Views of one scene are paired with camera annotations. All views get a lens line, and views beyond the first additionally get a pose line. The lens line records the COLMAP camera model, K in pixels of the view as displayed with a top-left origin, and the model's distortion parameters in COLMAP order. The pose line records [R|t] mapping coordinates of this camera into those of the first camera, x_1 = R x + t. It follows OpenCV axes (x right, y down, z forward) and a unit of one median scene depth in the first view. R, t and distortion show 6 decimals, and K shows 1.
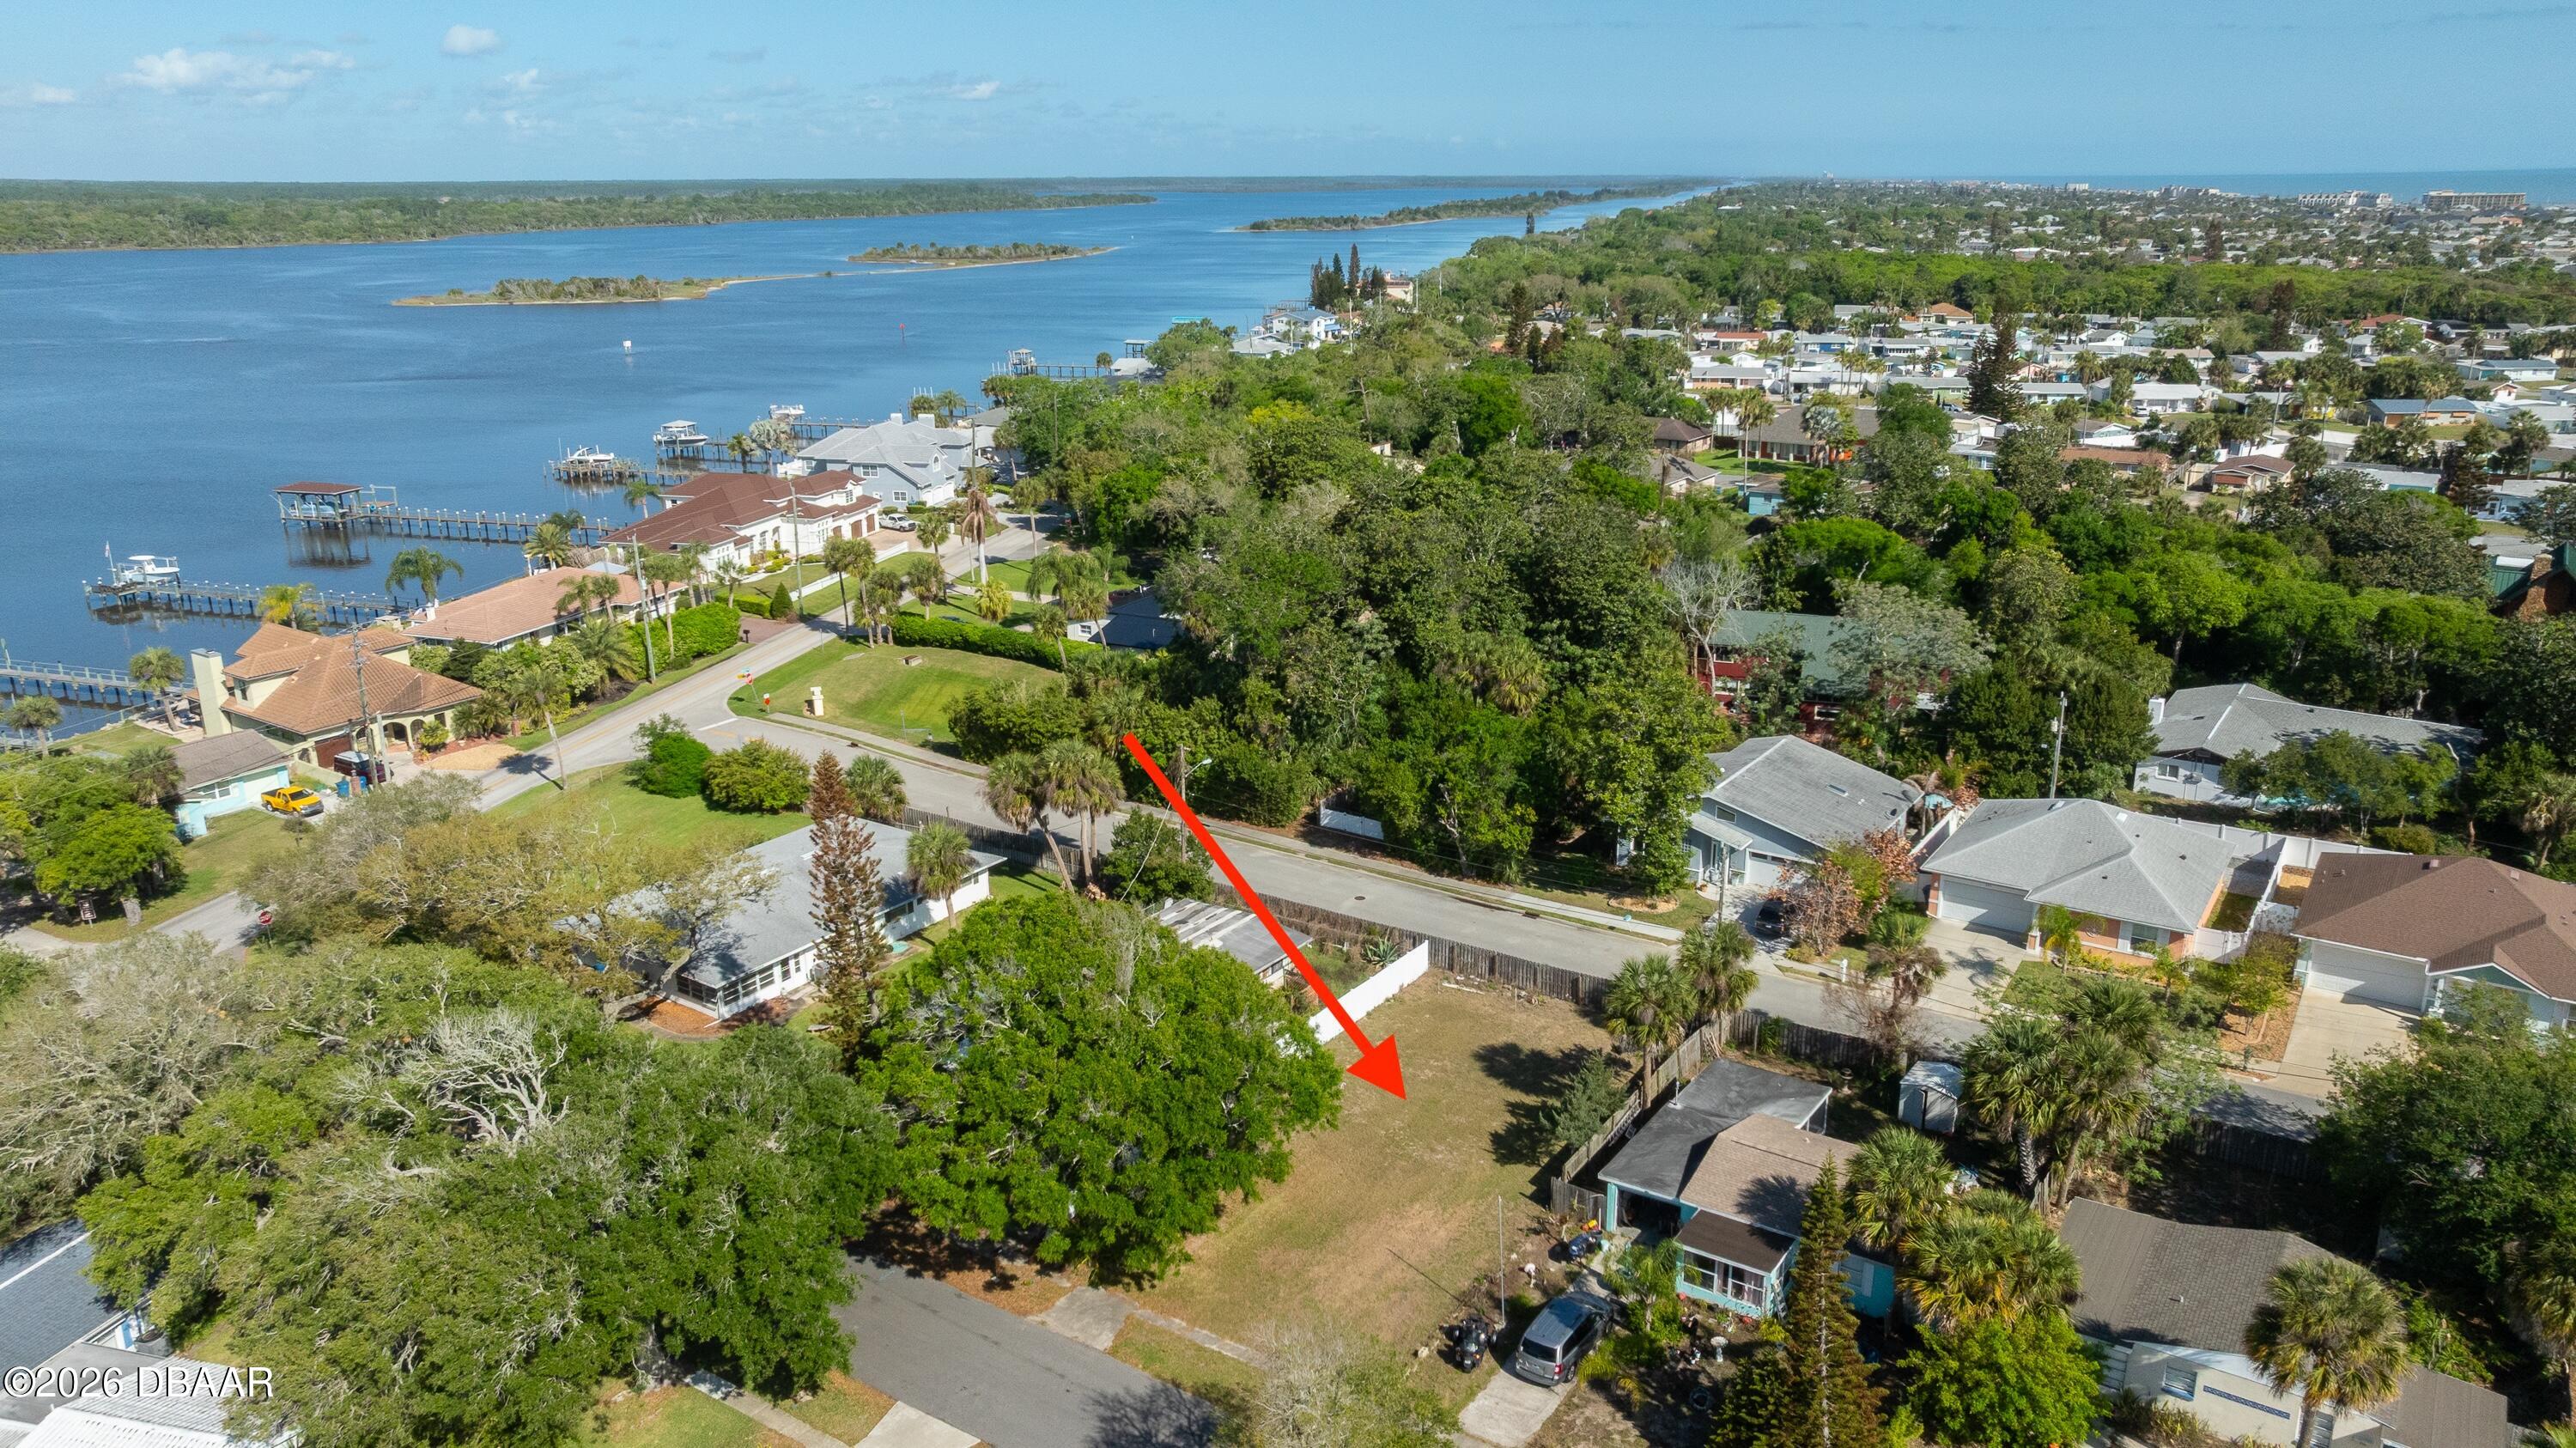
lens RADIAL K [[1811.6, 0, 1294.2], [0, 1811.6, 718.5], [0, 0, 1]] dist [-0.036303, 0.069406]
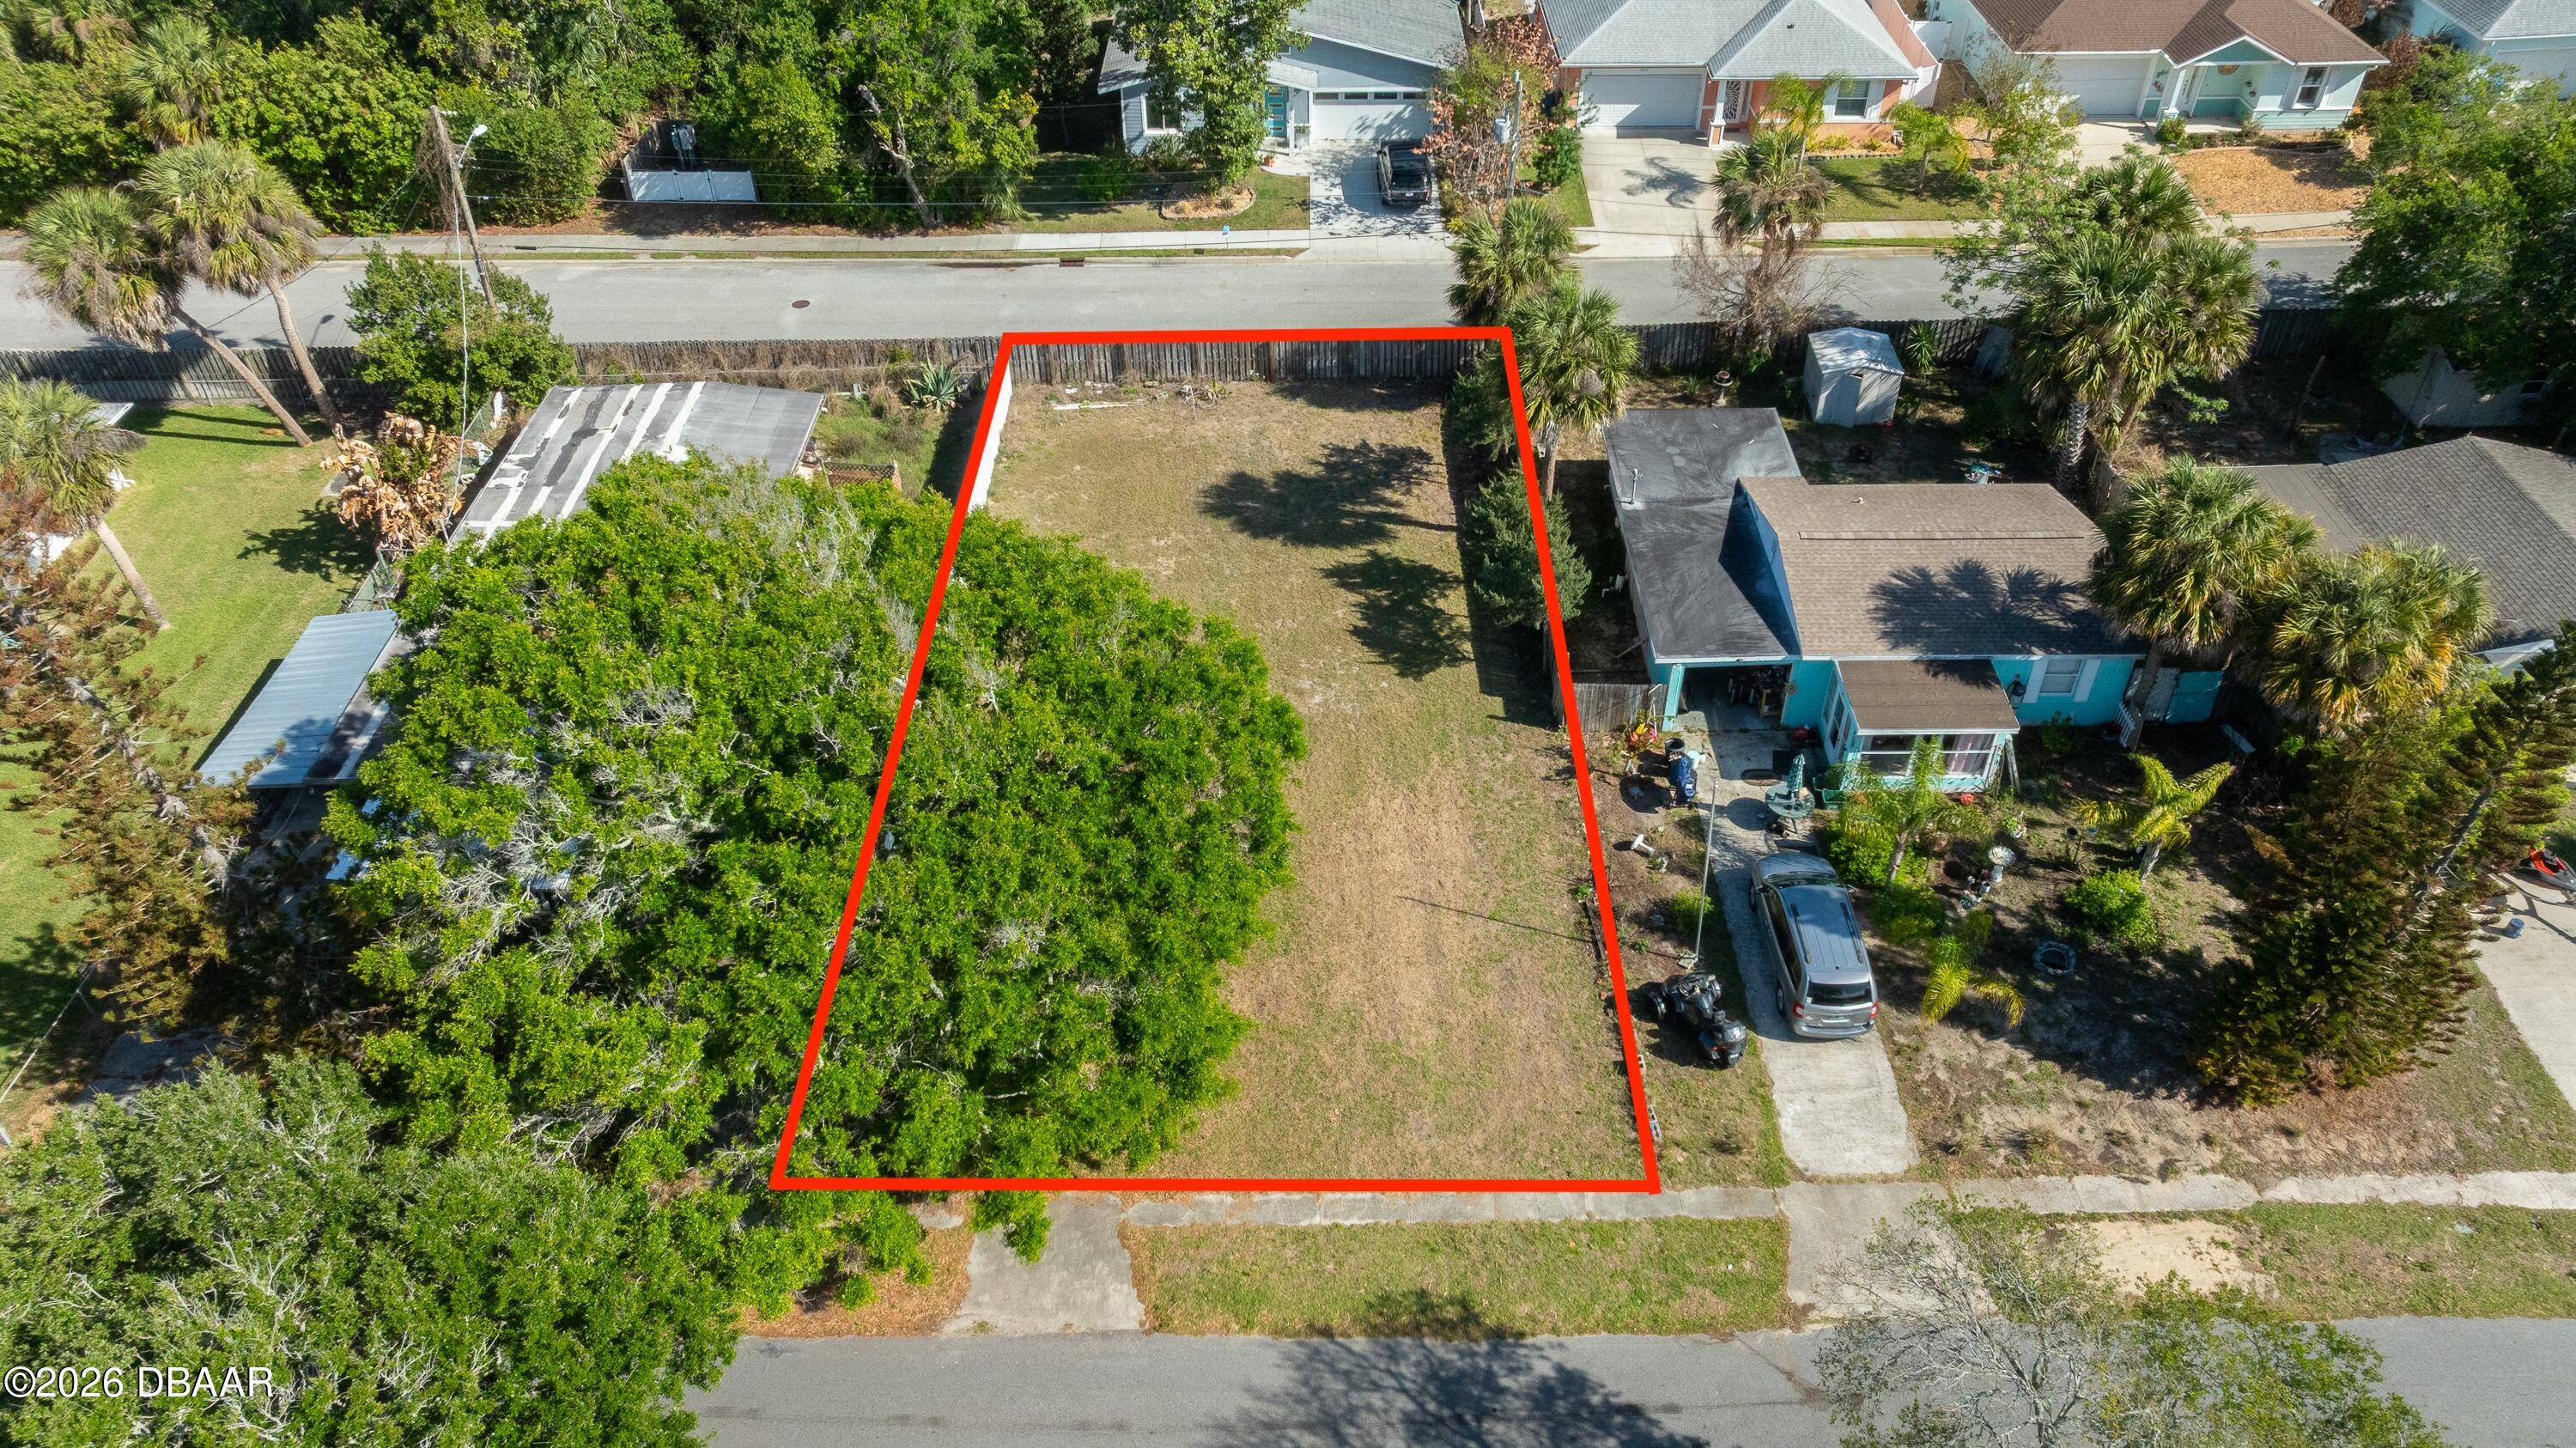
lens RADIAL K [[1811.6, 0, 1294.2], [0, 1811.6, 718.5], [0, 0, 1]] dist [-0.036303, 0.069406]
pose [[0.826054, -0.359892, 0.433719, -0.129134], [0.163752, 0.889628, 0.426318, -0.008760], [-0.539278, -0.281139, 0.793814, 0.346864]]
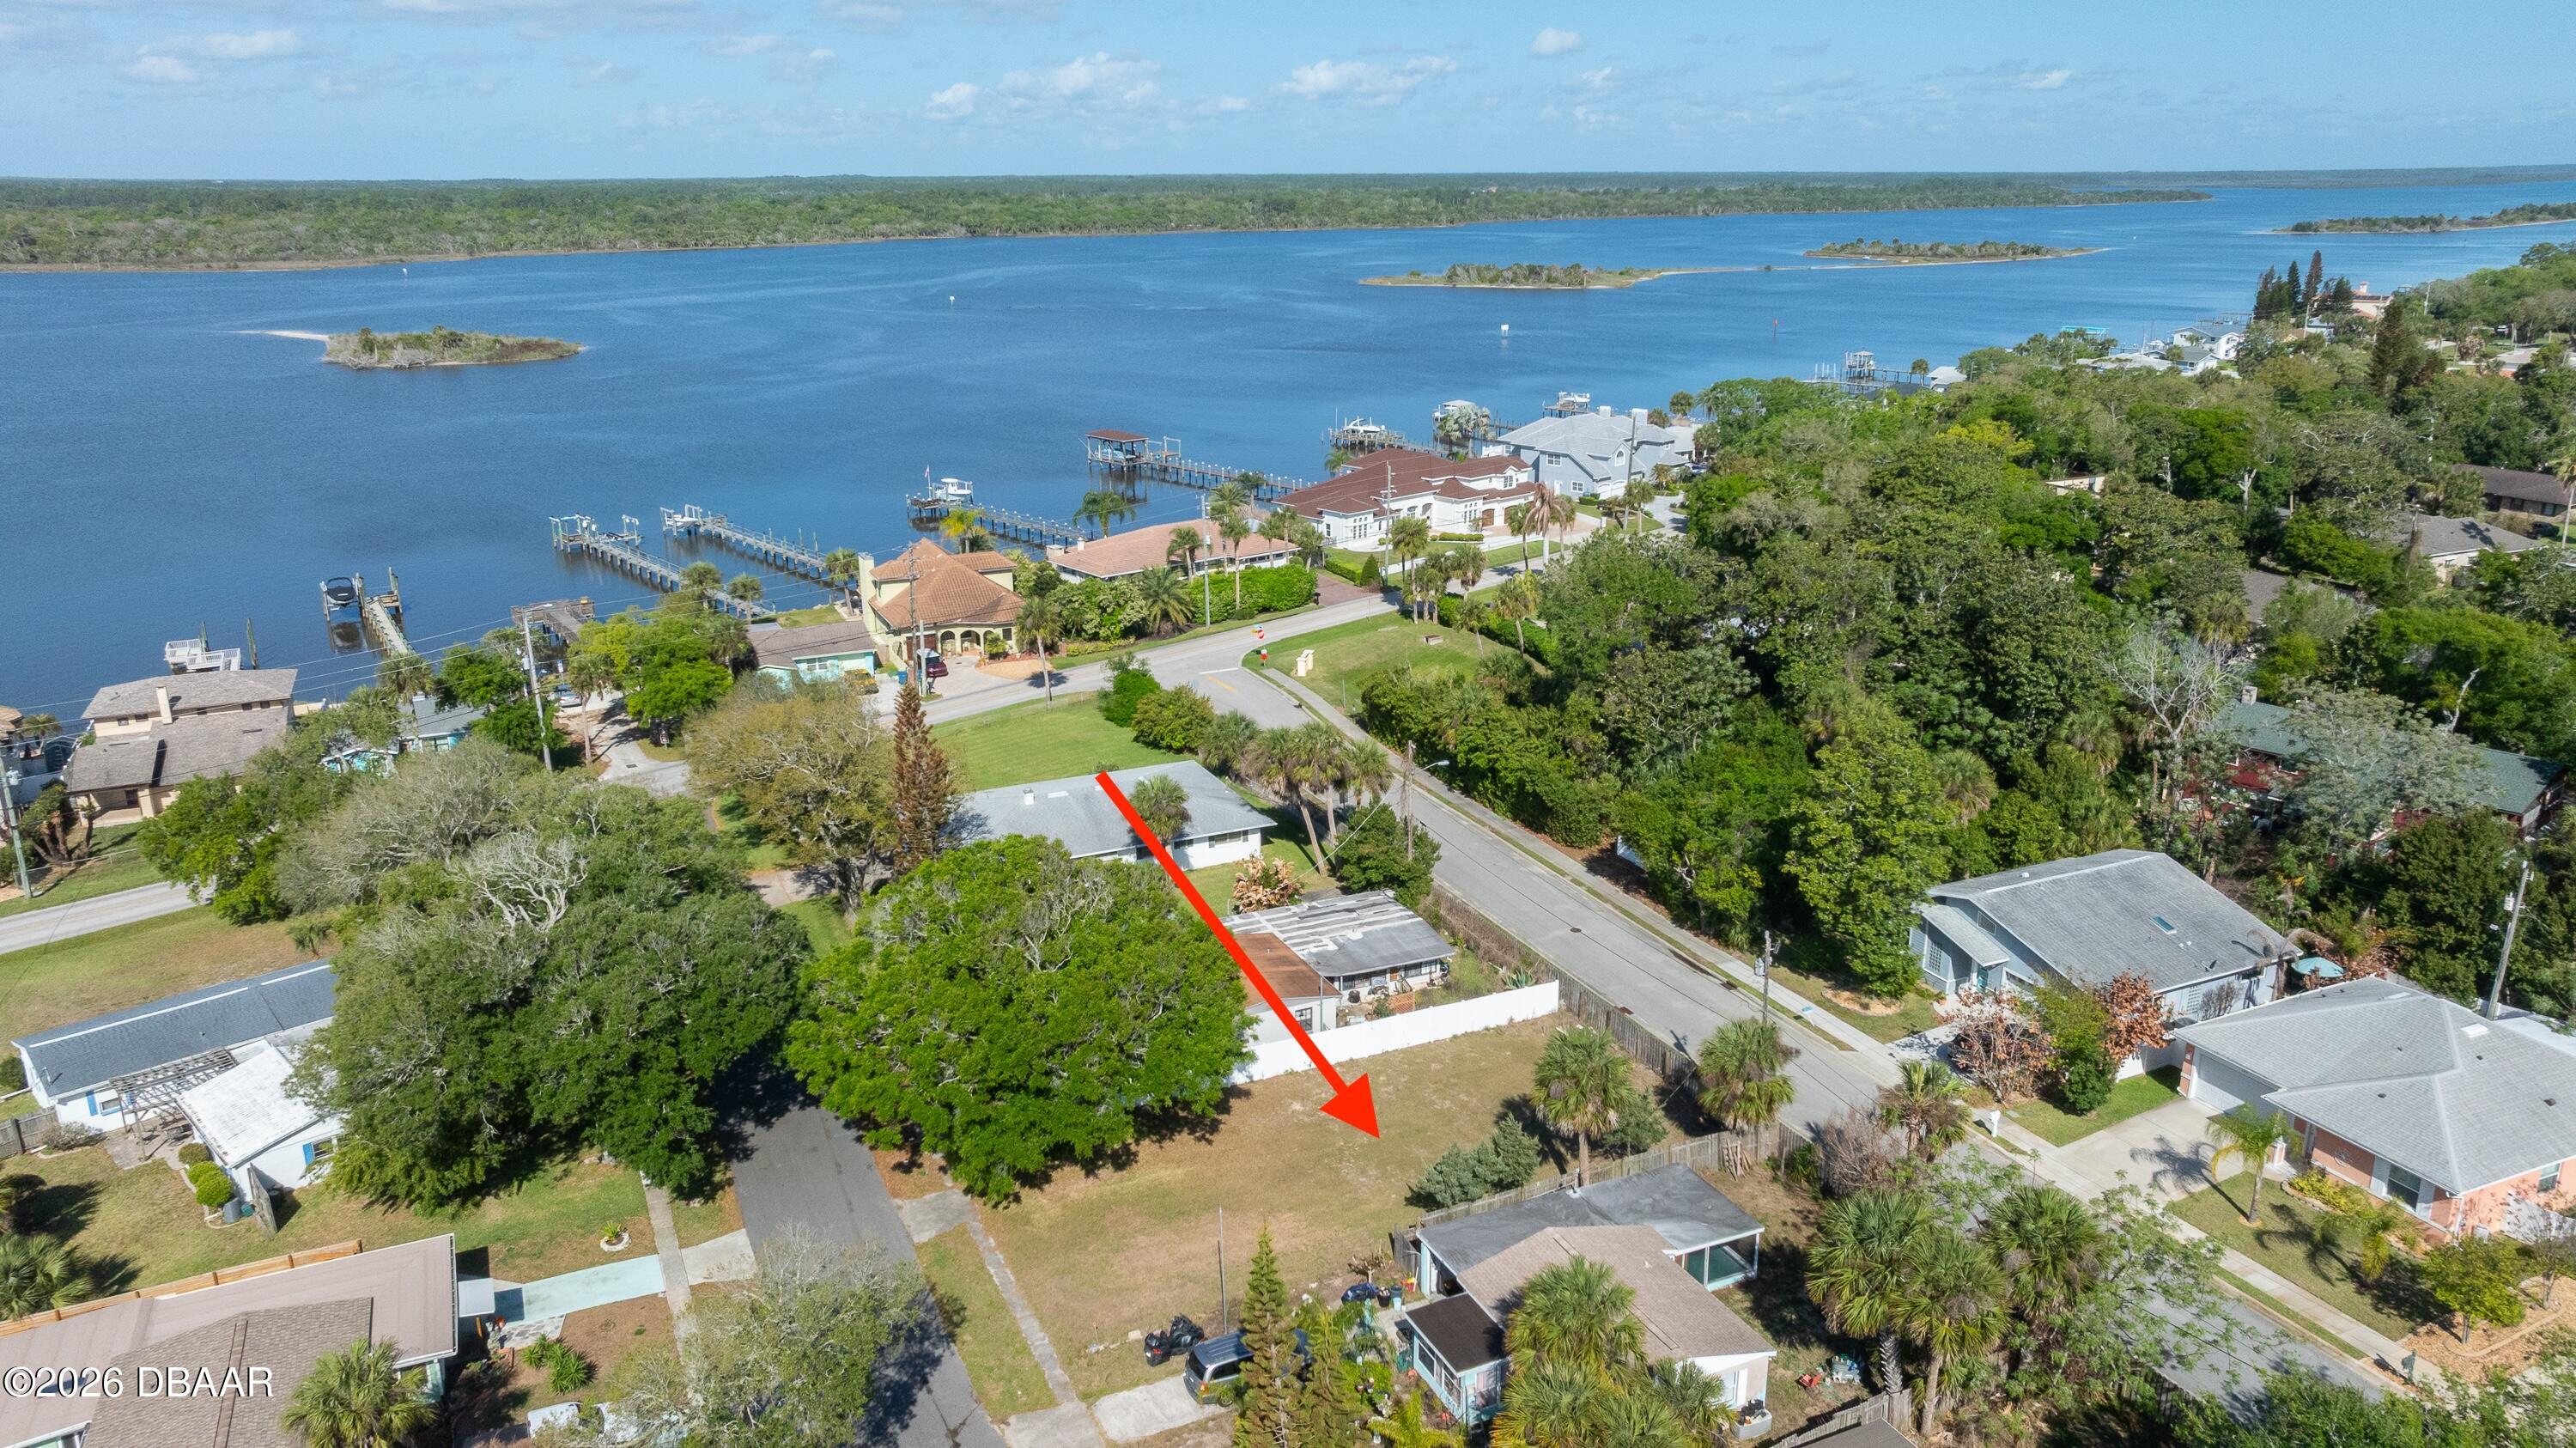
lens RADIAL K [[1811.6, 0, 1294.2], [0, 1811.6, 718.5], [0, 0, 1]] dist [-0.036303, 0.069406]
pose [[0.856507, 0.150677, -0.493651, 0.331506], [-0.148790, 0.987917, 0.043385, -0.028200], [0.494224, 0.036291, 0.868577, 0.079691]]
